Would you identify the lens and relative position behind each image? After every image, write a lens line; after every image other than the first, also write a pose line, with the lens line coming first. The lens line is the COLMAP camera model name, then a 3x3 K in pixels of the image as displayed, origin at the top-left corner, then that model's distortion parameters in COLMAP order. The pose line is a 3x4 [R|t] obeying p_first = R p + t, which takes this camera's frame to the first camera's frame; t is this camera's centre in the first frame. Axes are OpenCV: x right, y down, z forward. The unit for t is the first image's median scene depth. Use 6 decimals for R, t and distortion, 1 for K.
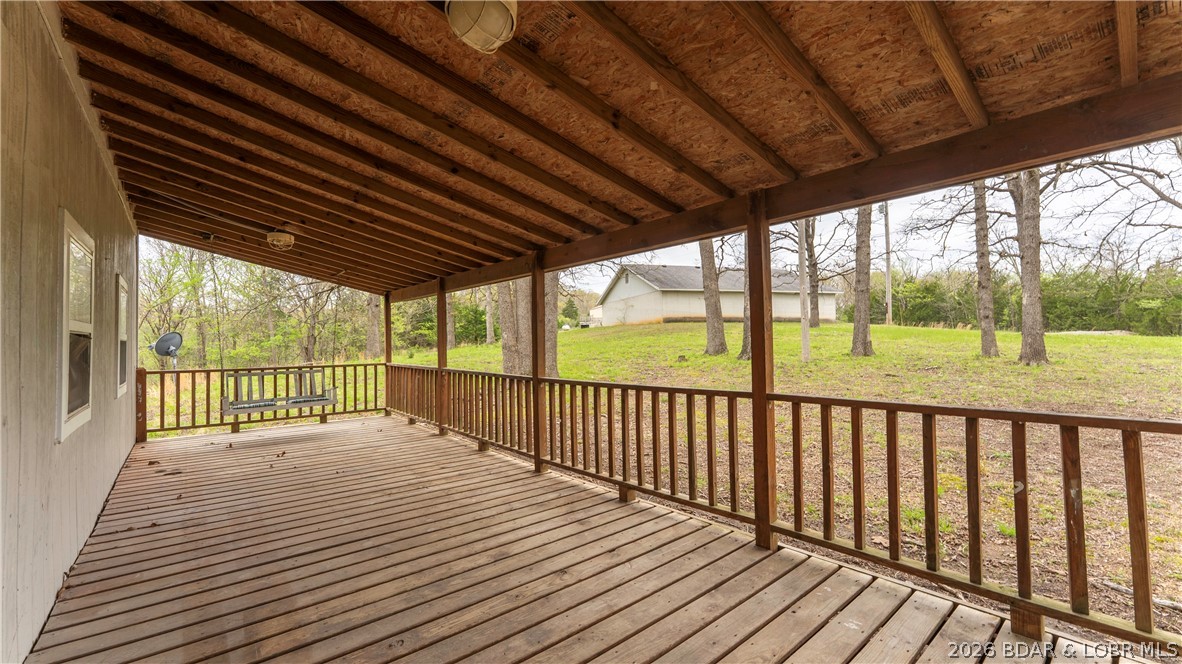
lens RADIAL K [[510.9, 0, 591.0], [0, 510.9, 332.0], [0, 0, 1]] dist [-0.029211, 0.000173]
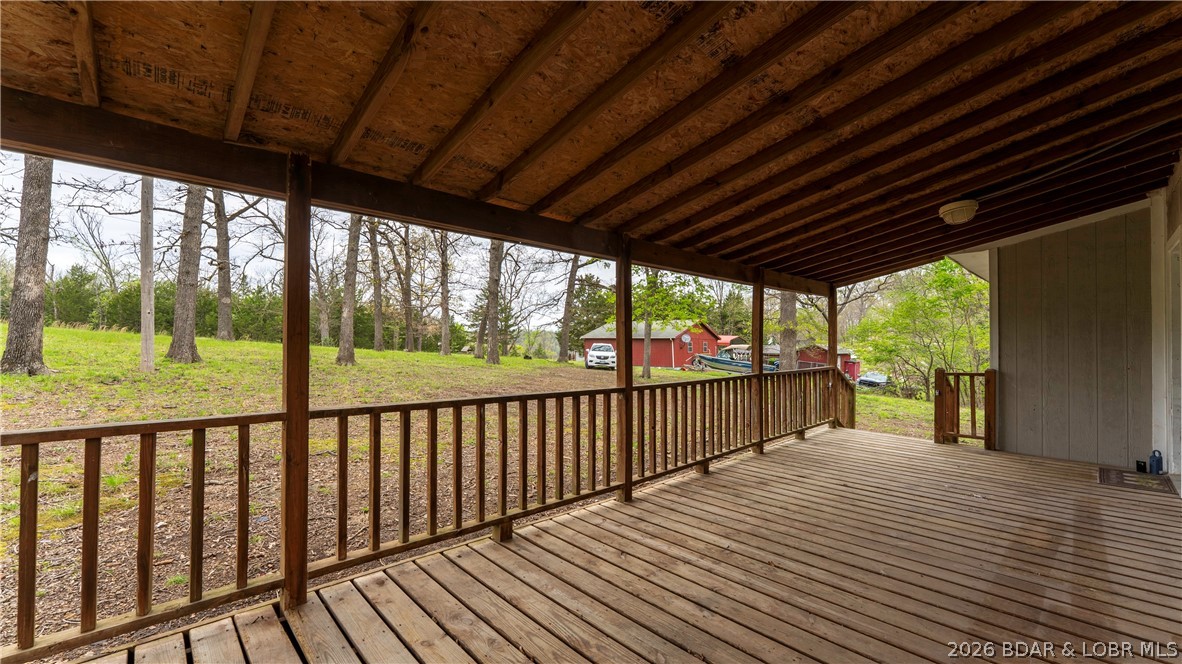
lens RADIAL K [[502.6, 0, 574.3], [0, 502.6, 320.6], [0, 0, 1]] dist [-0.015888, 0.000194]
pose [[-0.105100, 0.070617, 0.991951, -0.802374], [-0.021855, 0.997071, -0.073297, 0.037639], [-0.994222, -0.029383, -0.103248, 1.023152]]
